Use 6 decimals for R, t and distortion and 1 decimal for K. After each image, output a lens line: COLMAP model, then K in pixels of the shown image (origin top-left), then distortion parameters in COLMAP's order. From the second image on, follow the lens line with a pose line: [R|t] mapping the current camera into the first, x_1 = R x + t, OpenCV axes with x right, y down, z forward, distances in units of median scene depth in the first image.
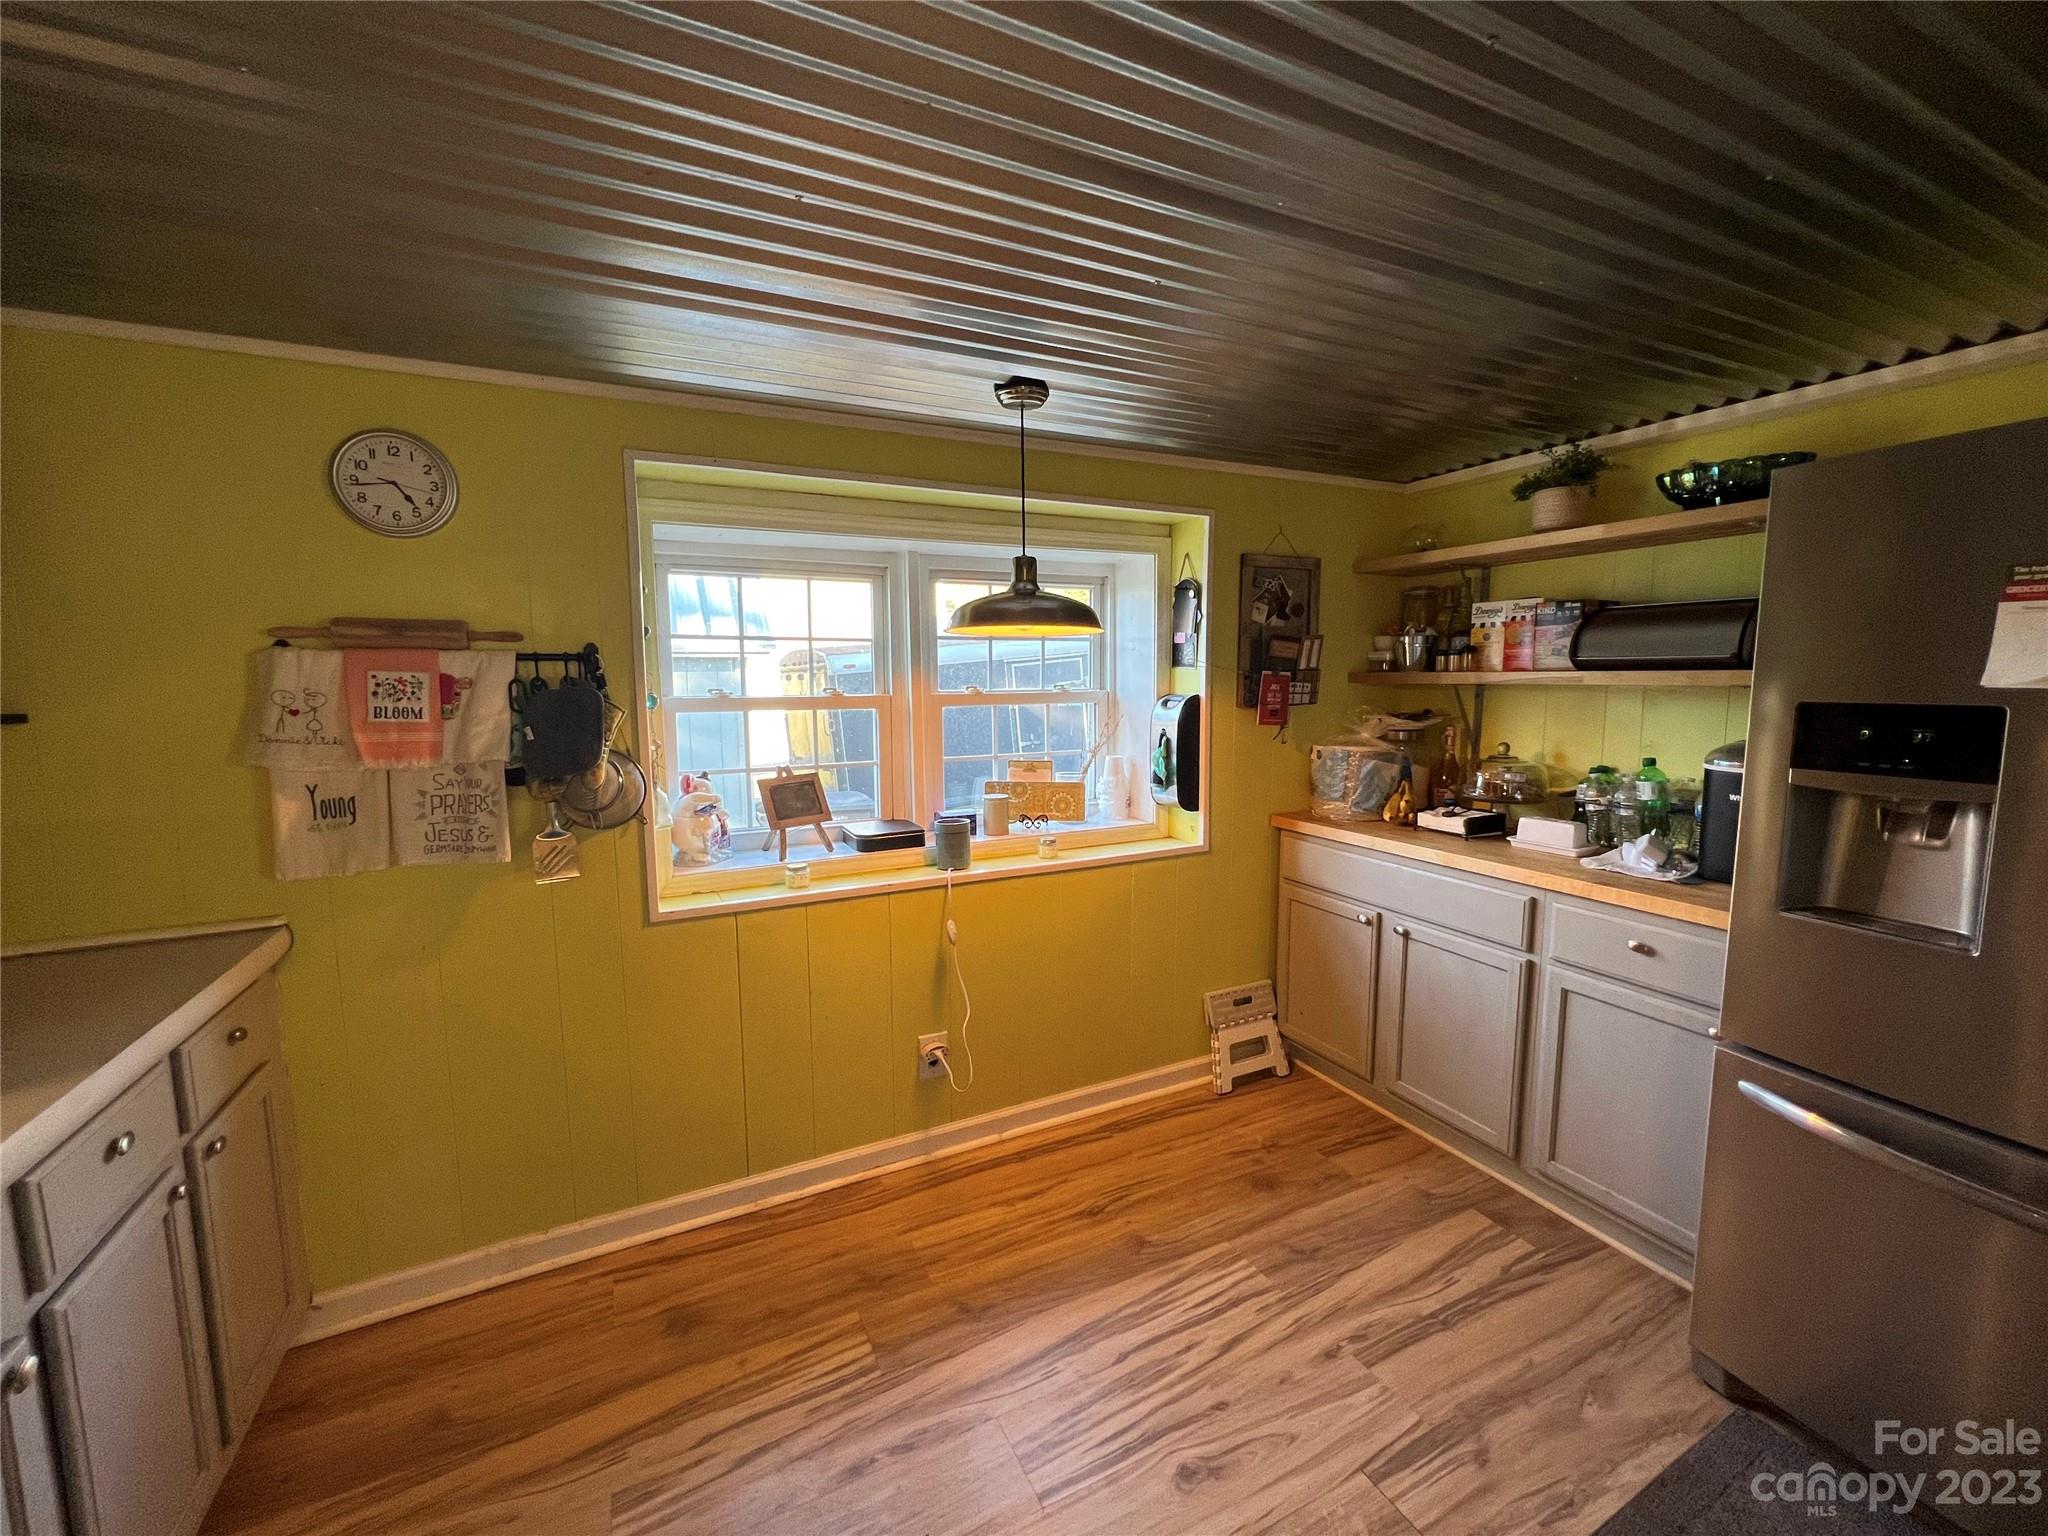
lens RADIAL K [[821.5, 0, 1018.3], [0, 821.5, 768.6], [0, 0, 1]] dist [-0.002398, 0.000748]
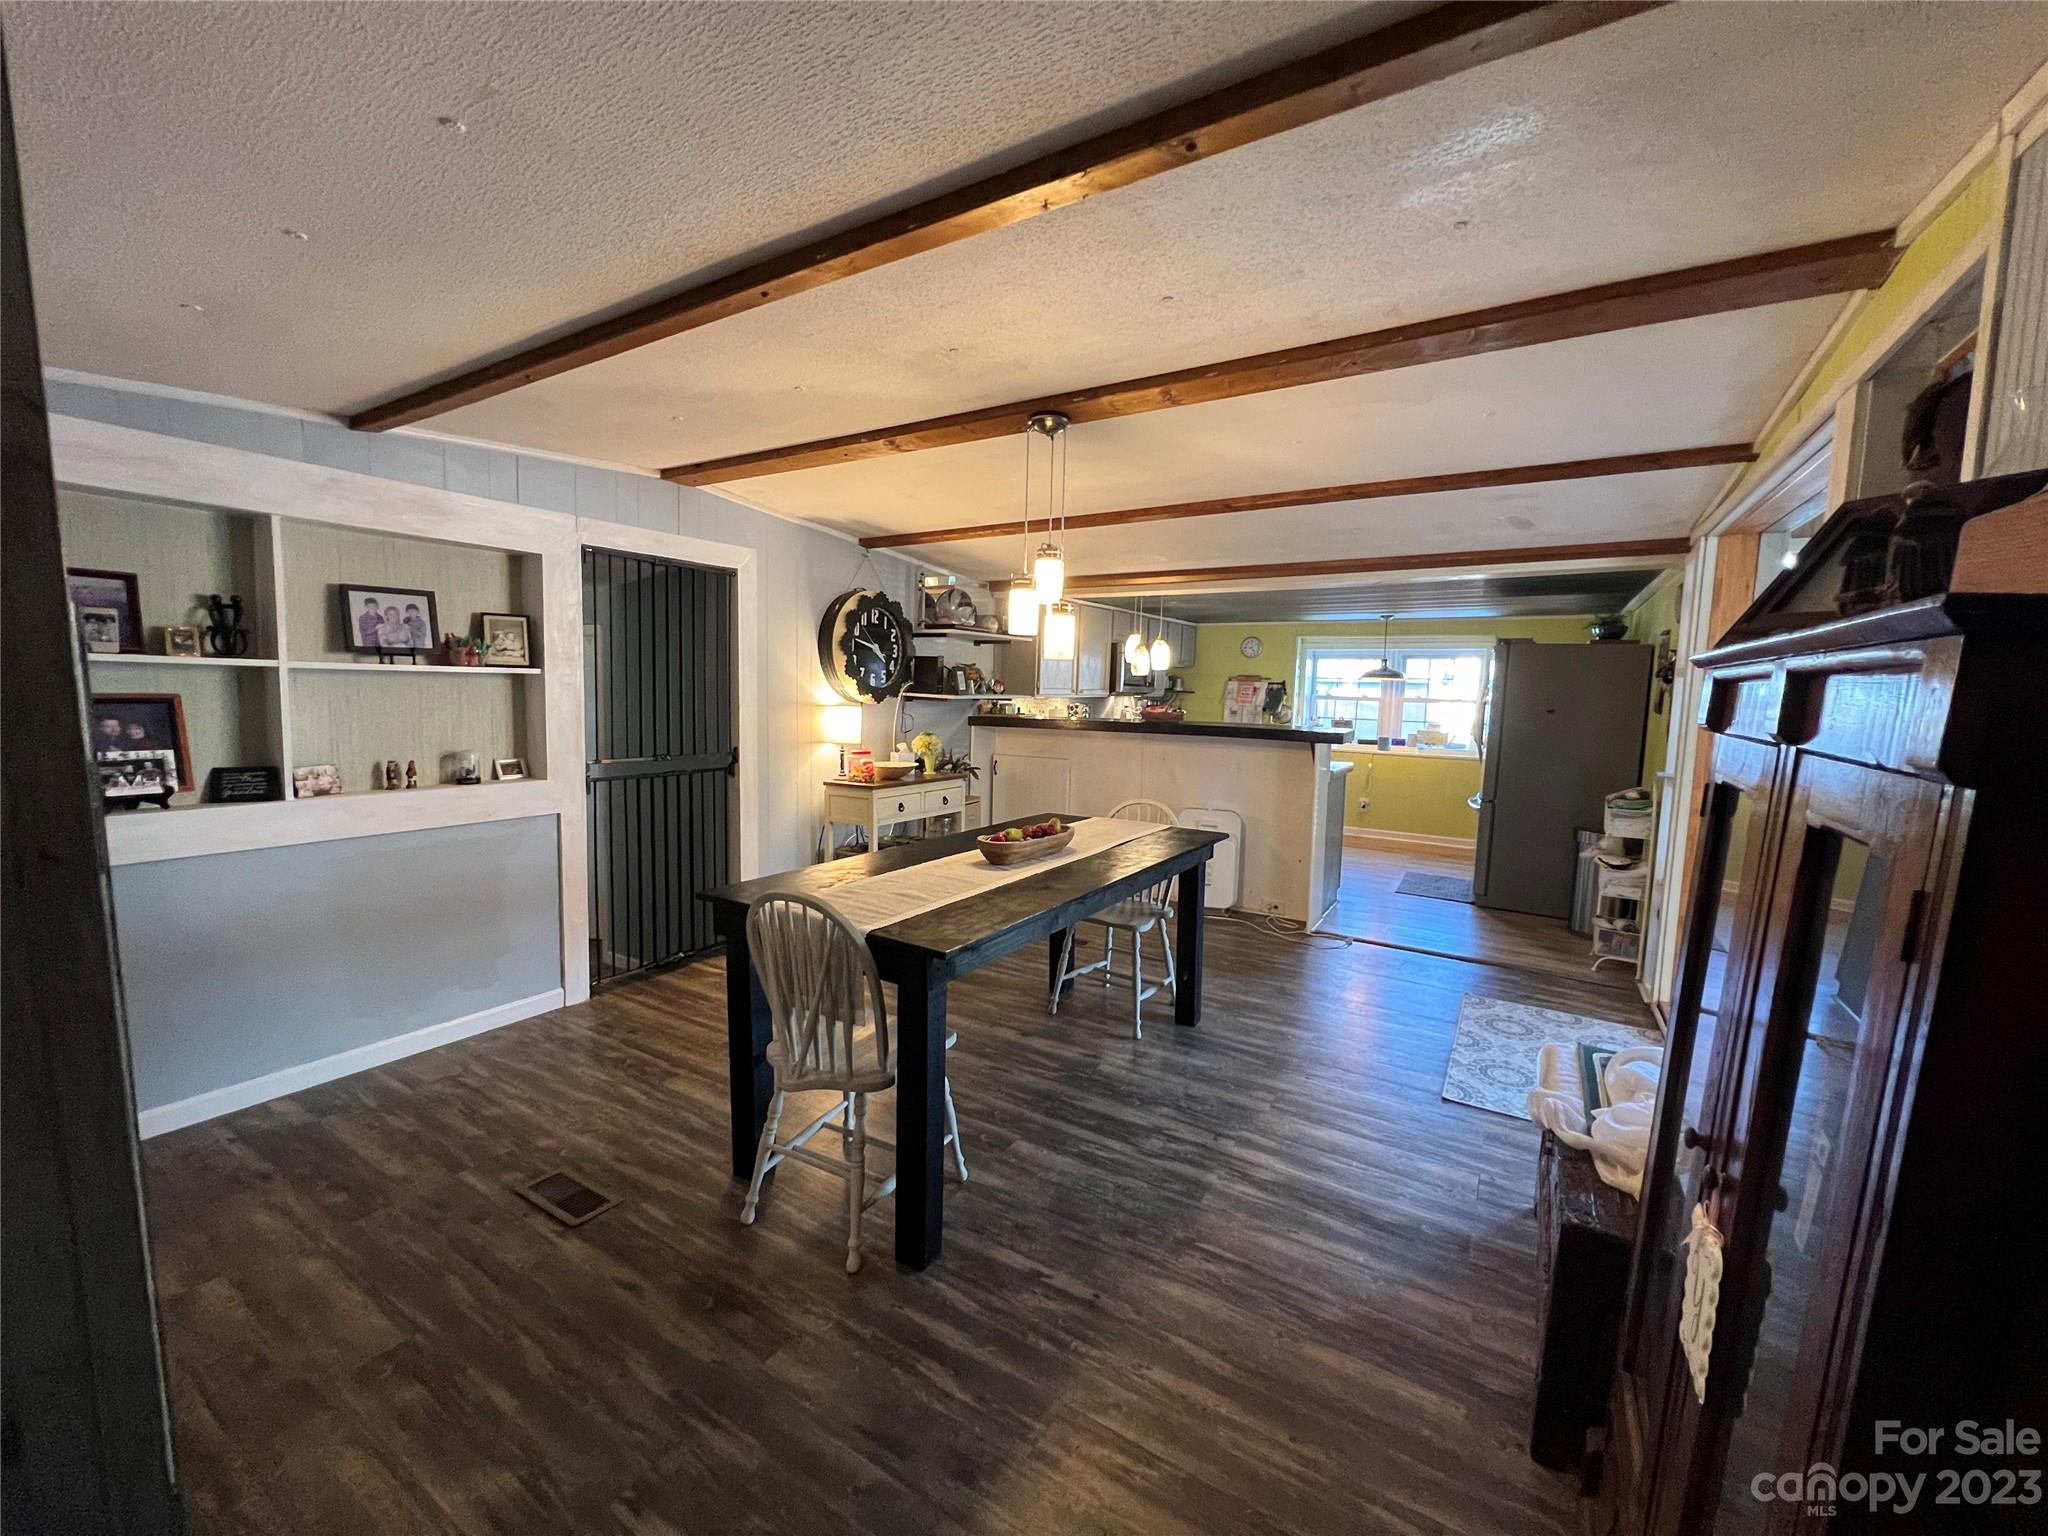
lens RADIAL K [[821.5, 0, 1018.0], [0, 821.5, 760.9], [0, 0, 1]] dist [-0.002398, 0.000748]
pose [[0.524629, 0.103273, -0.845044, 2.311390], [-0.125573, 0.991145, 0.043168, 0.244029], [0.842019, 0.083468, 0.532952, -2.320727]]
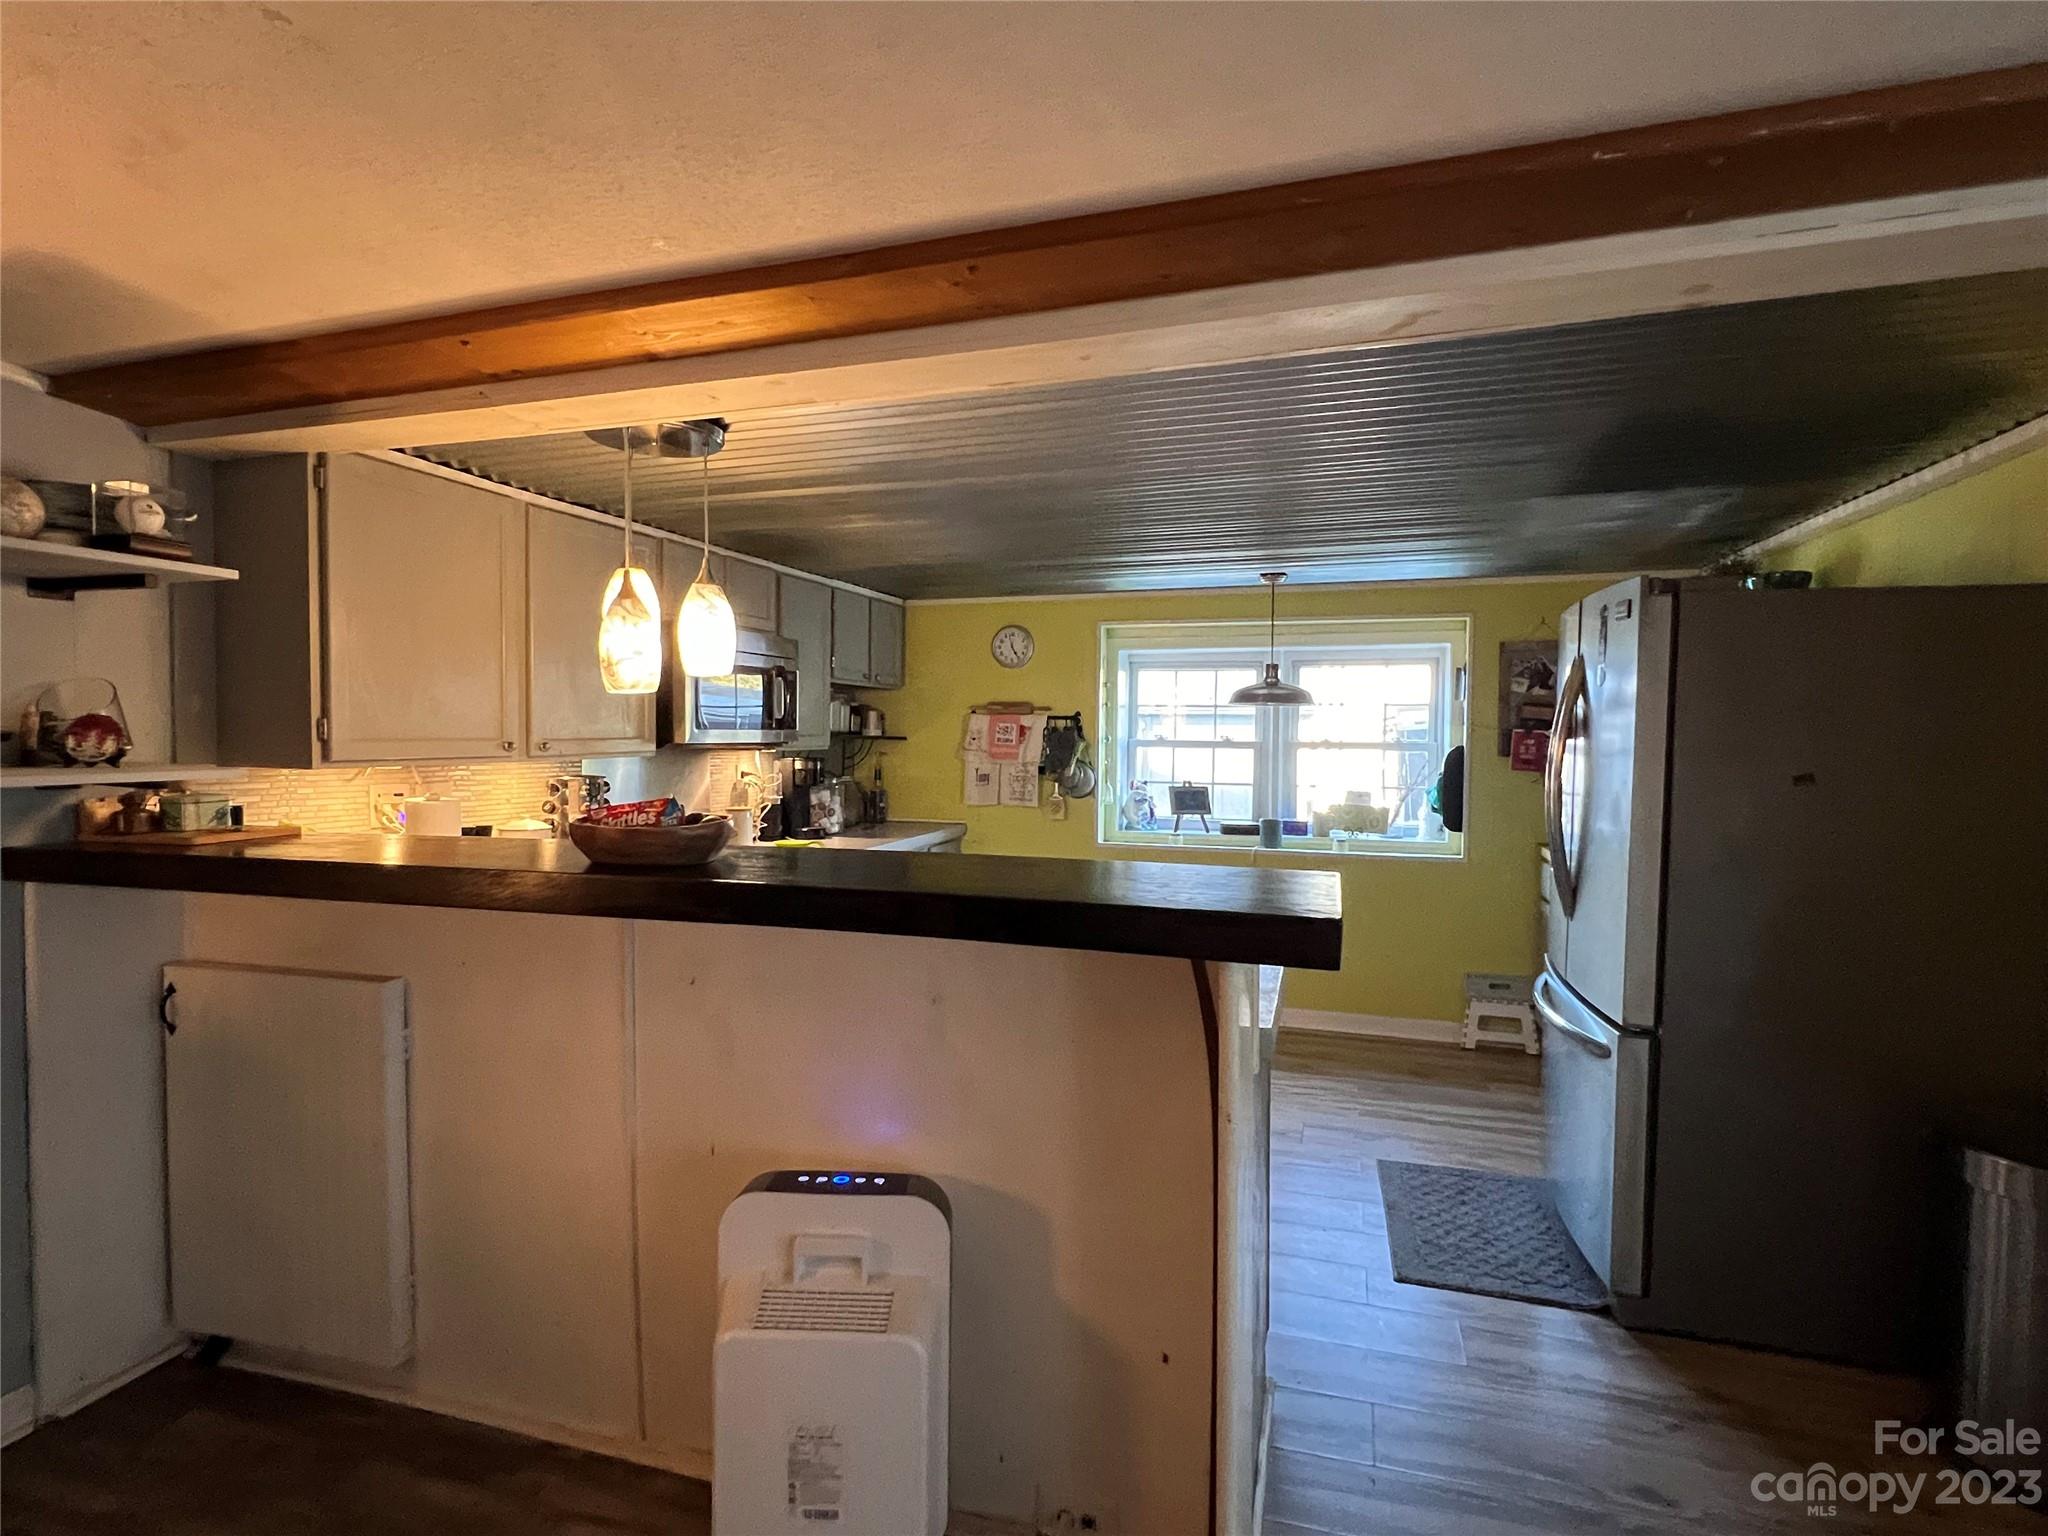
lens RADIAL K [[1045.1, 0, 1021.7], [0, 1045.1, 769.0], [0, 0, 1]] dist [-0.005844, 0.001277]
pose [[0.725214, 0.041327, -0.687282, 1.192121], [-0.091087, 0.995182, -0.036272, 0.105130], [0.682472, 0.088907, 0.725485, -1.017478]]
